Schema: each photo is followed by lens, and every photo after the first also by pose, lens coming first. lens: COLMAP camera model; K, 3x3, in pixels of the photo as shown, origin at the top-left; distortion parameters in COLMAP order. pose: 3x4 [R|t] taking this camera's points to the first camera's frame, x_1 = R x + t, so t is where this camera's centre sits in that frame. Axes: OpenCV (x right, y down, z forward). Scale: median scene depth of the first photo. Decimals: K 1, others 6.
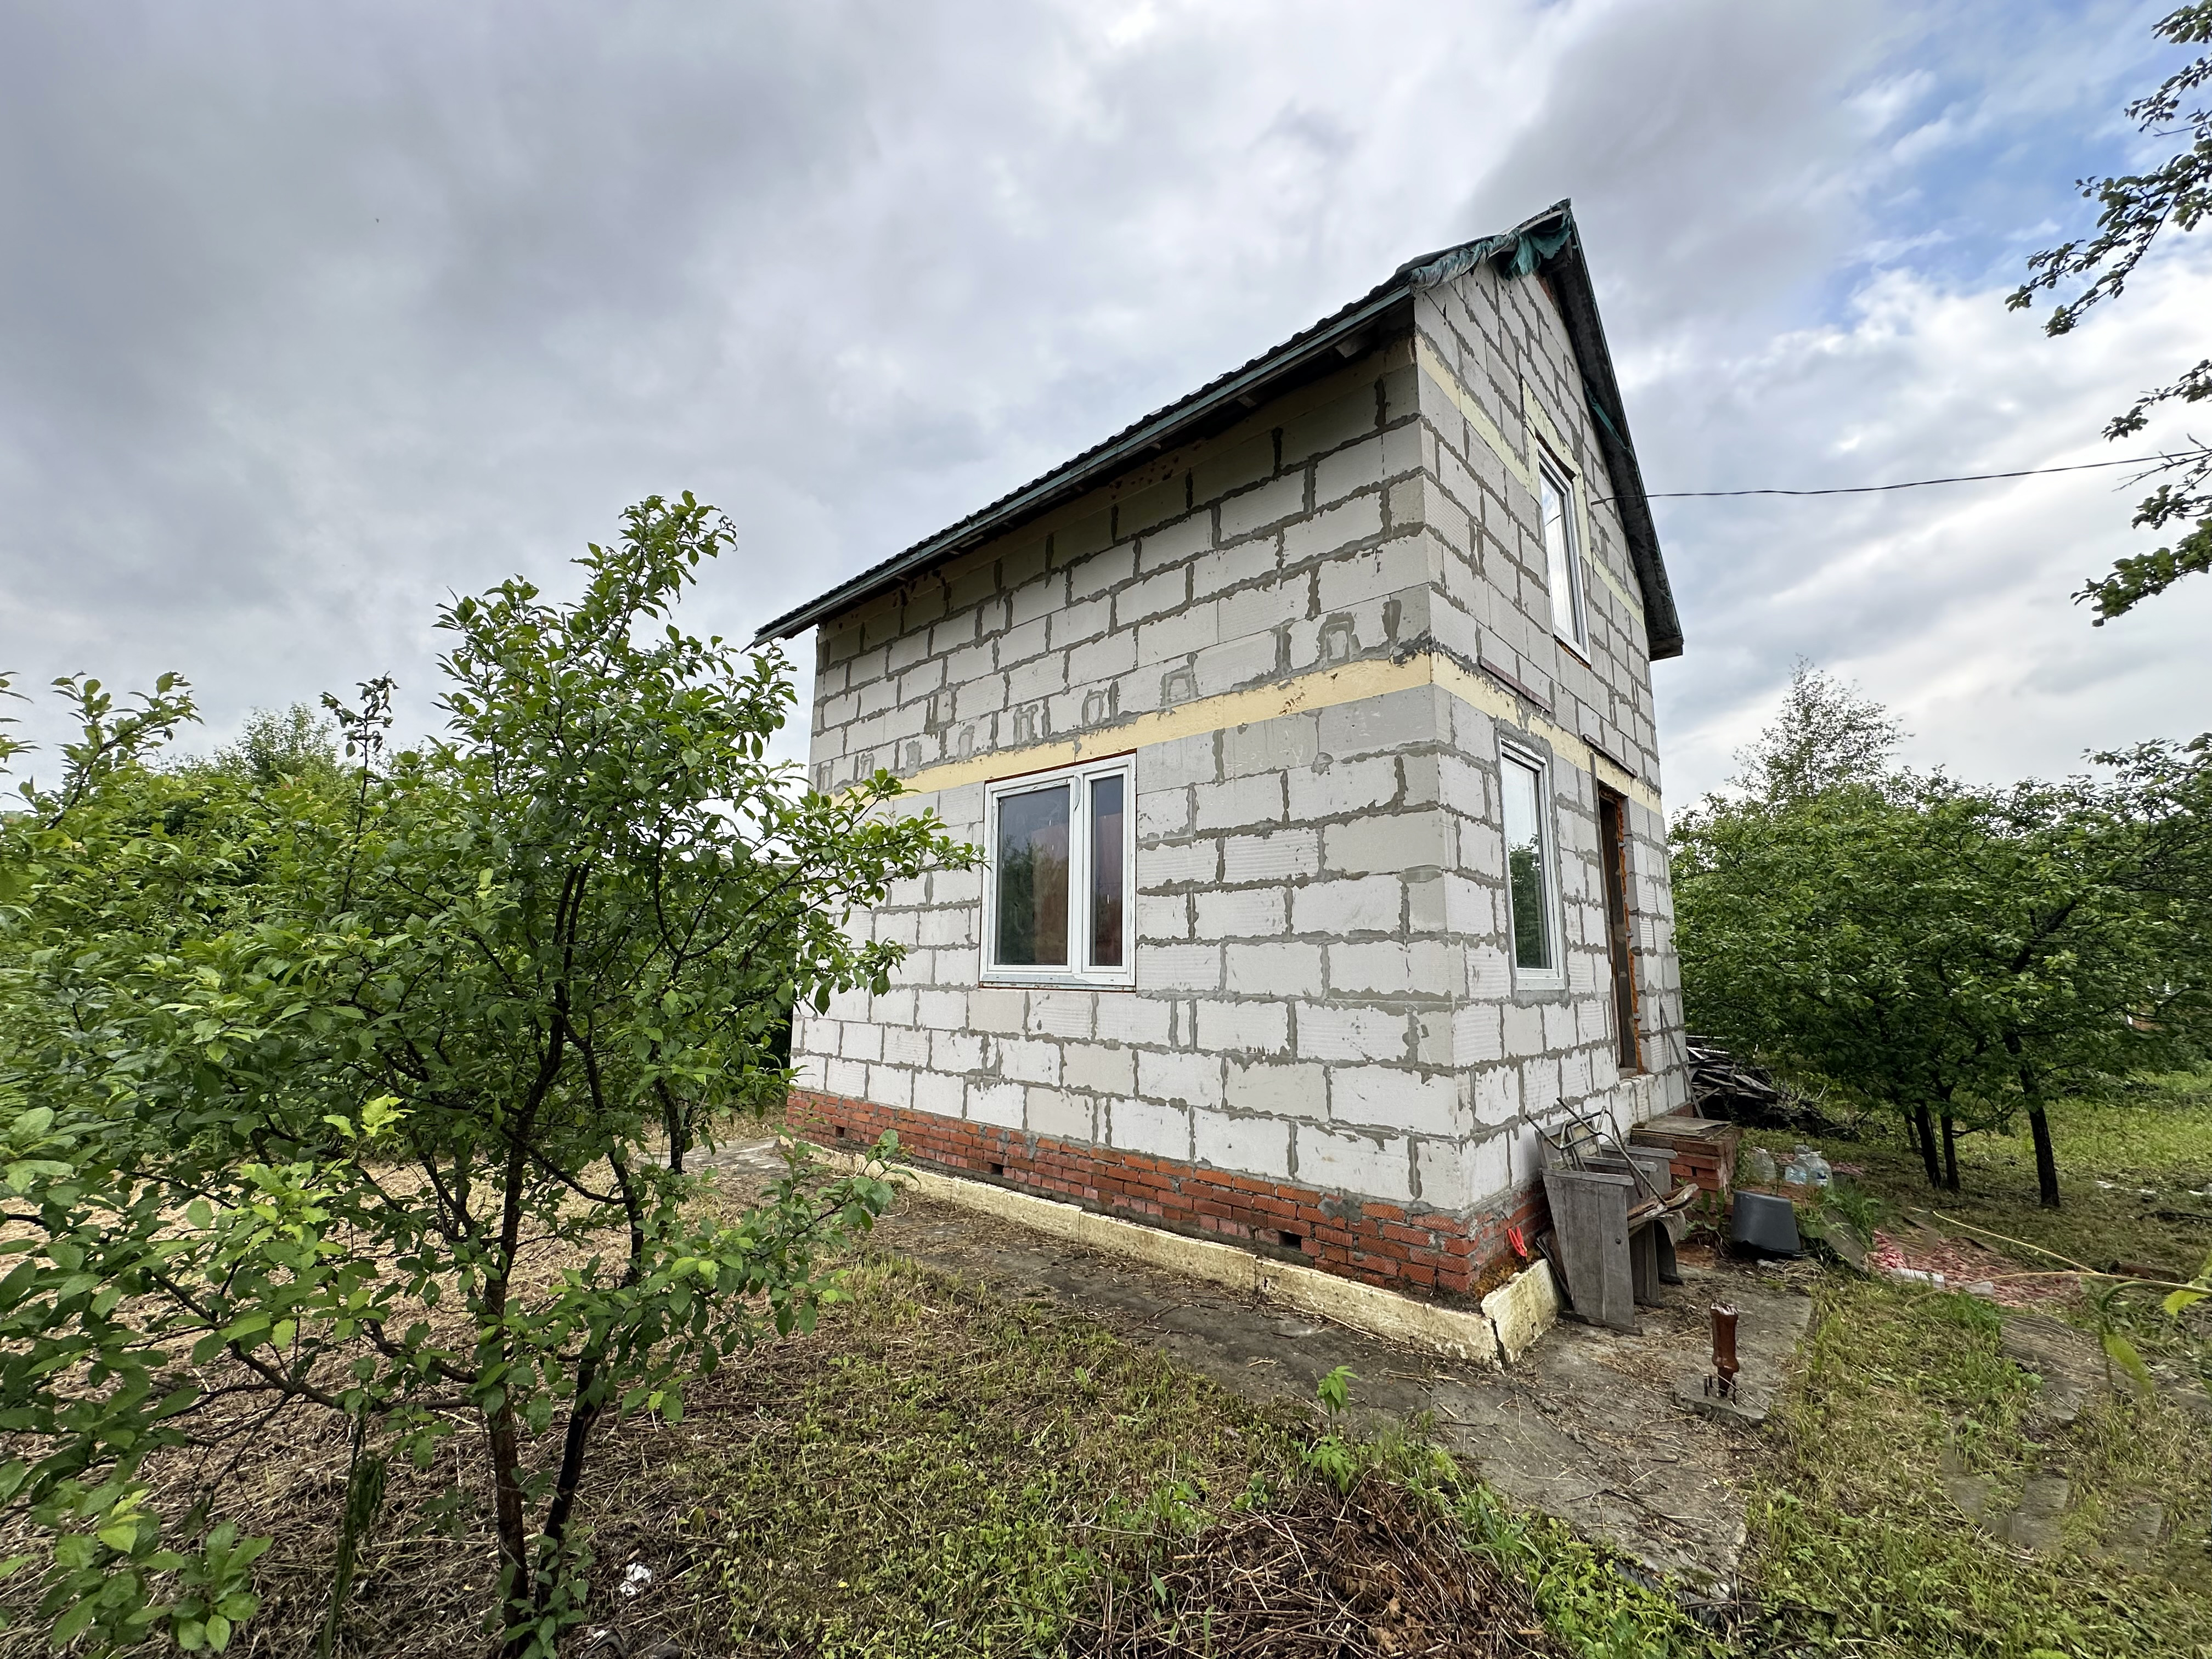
lens RADIAL K [[878.6, 0, 1107.7], [0, 878.6, 832.0], [0, 0, 1]] dist [-0.001599, 0.000429]
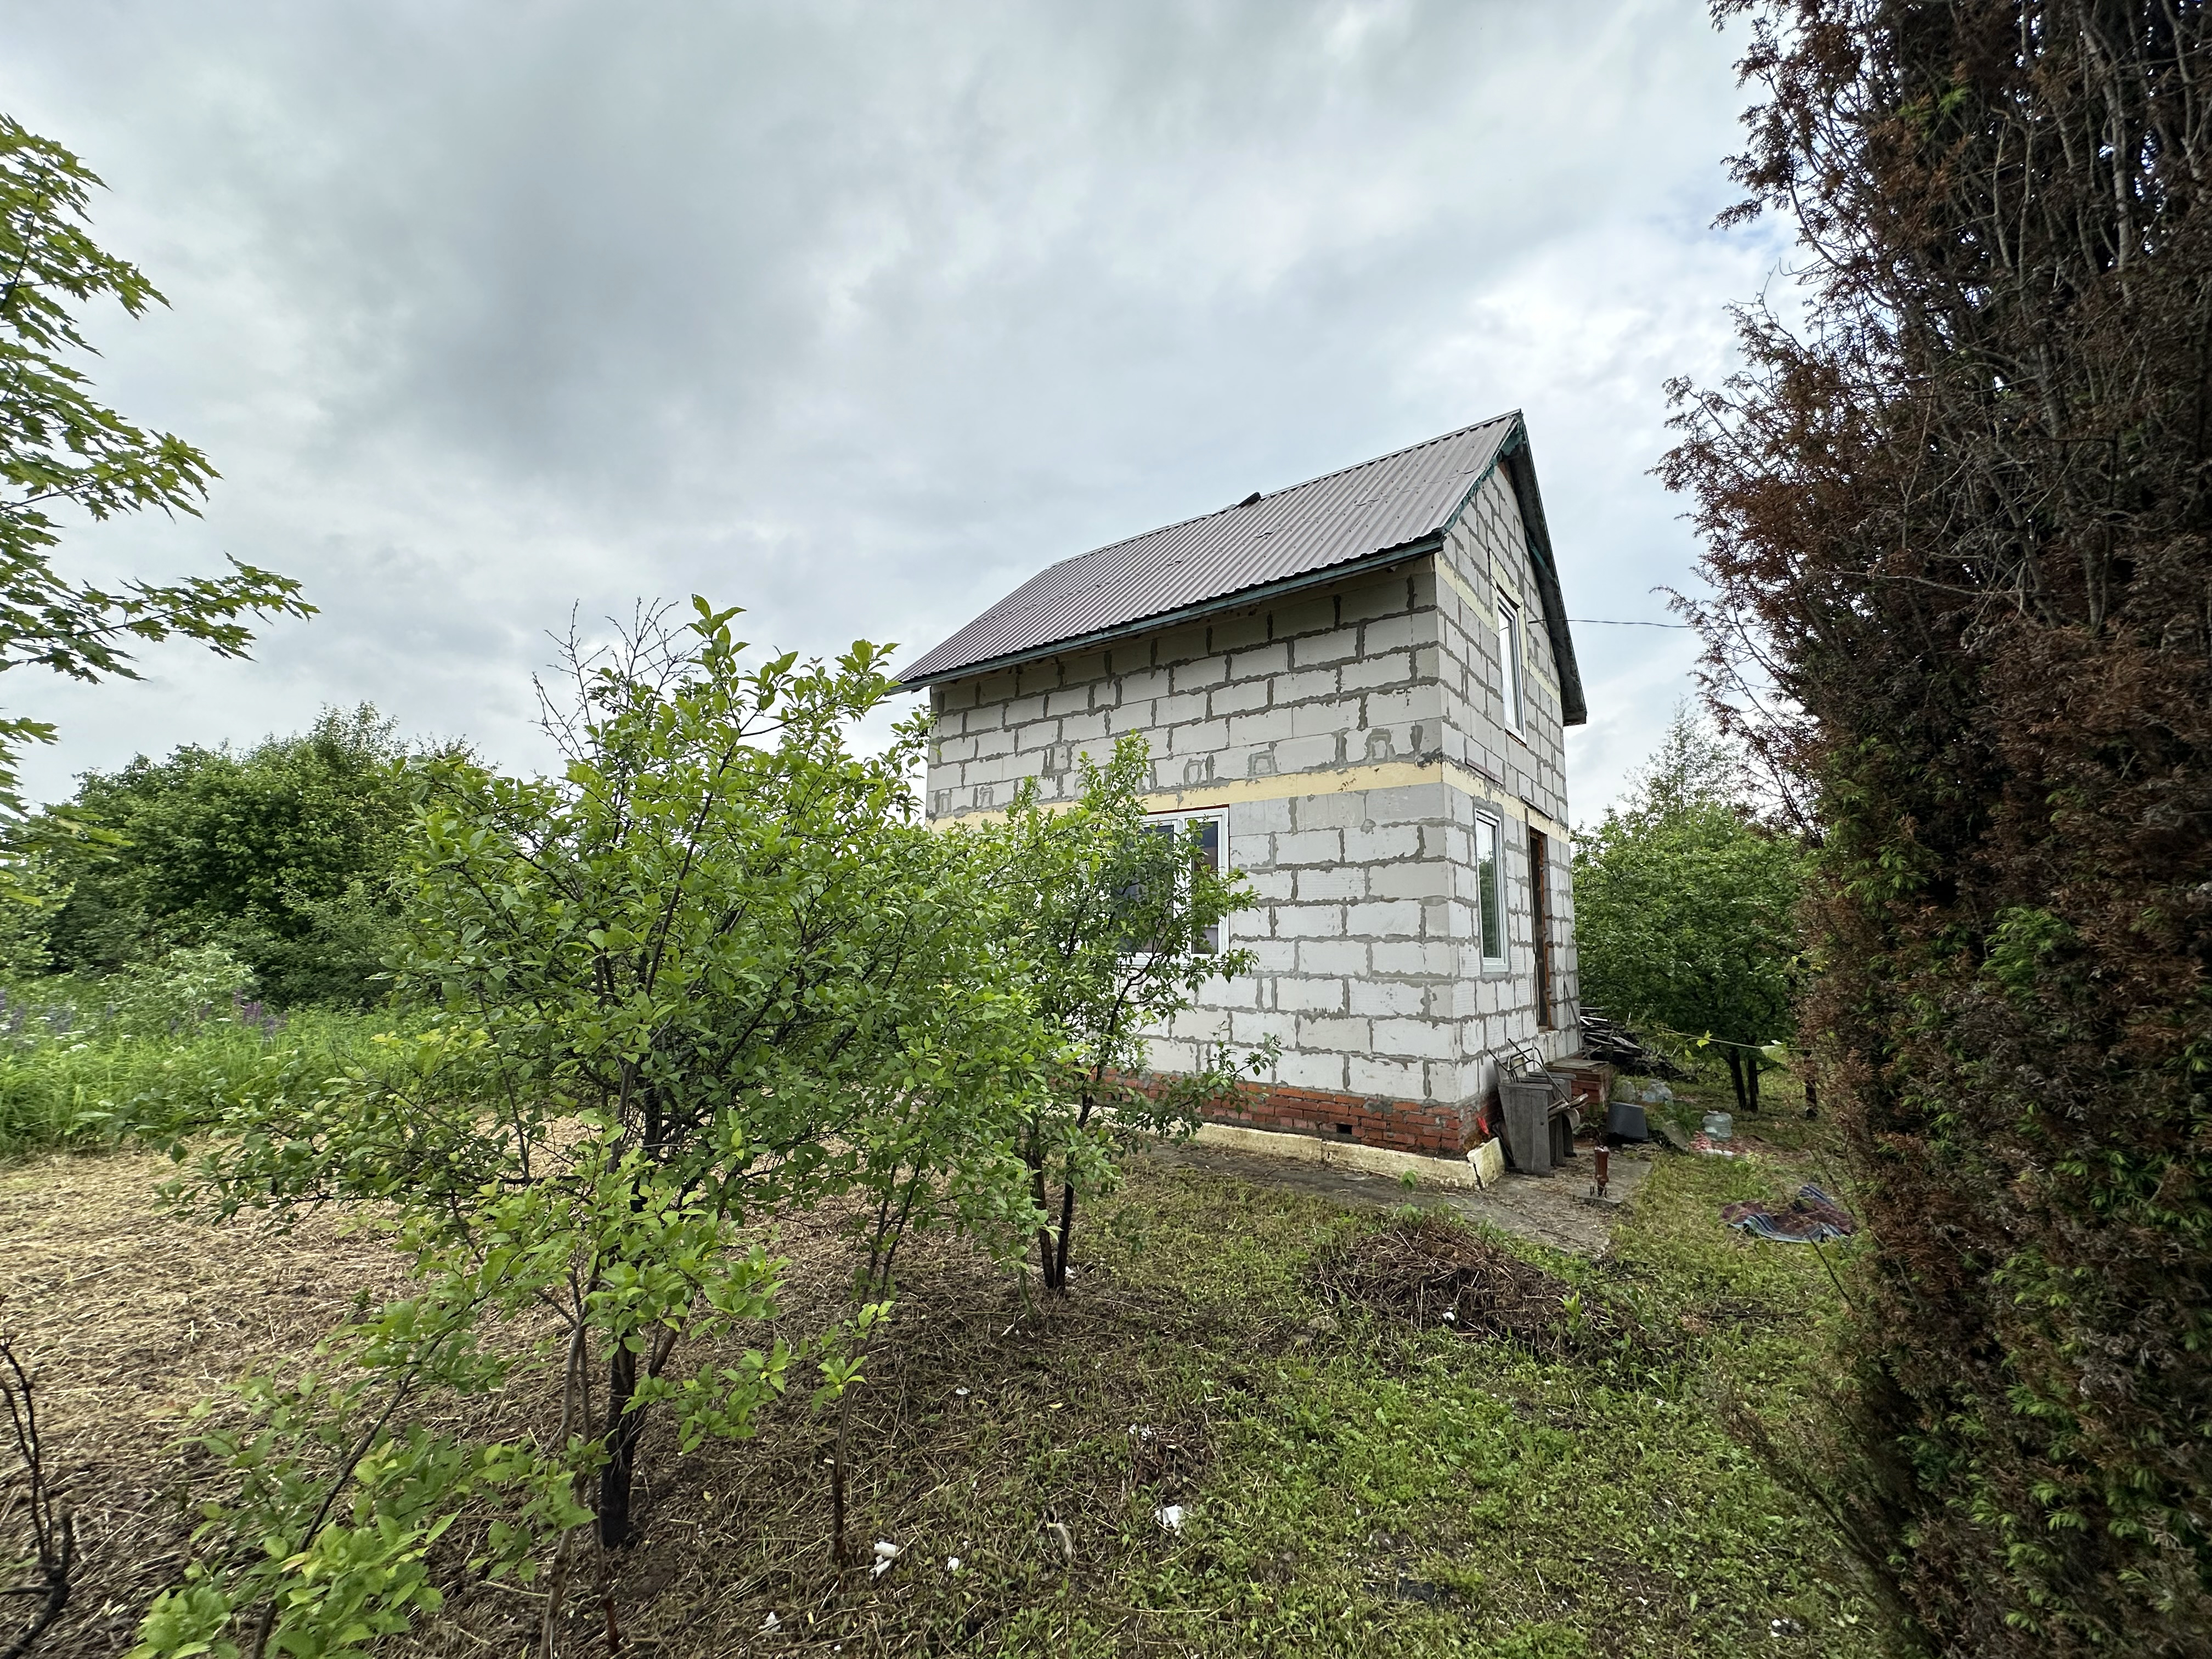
lens RADIAL K [[878.6, 0, 1108.5], [0, 878.6, 832.4], [0, 0, 1]] dist [-0.001599, 0.000429]
pose [[0.995629, 0.018038, 0.091638, -0.298067], [-0.020224, 0.999531, 0.022983, -0.078676], [-0.091180, -0.024736, 0.995527, -0.423648]]
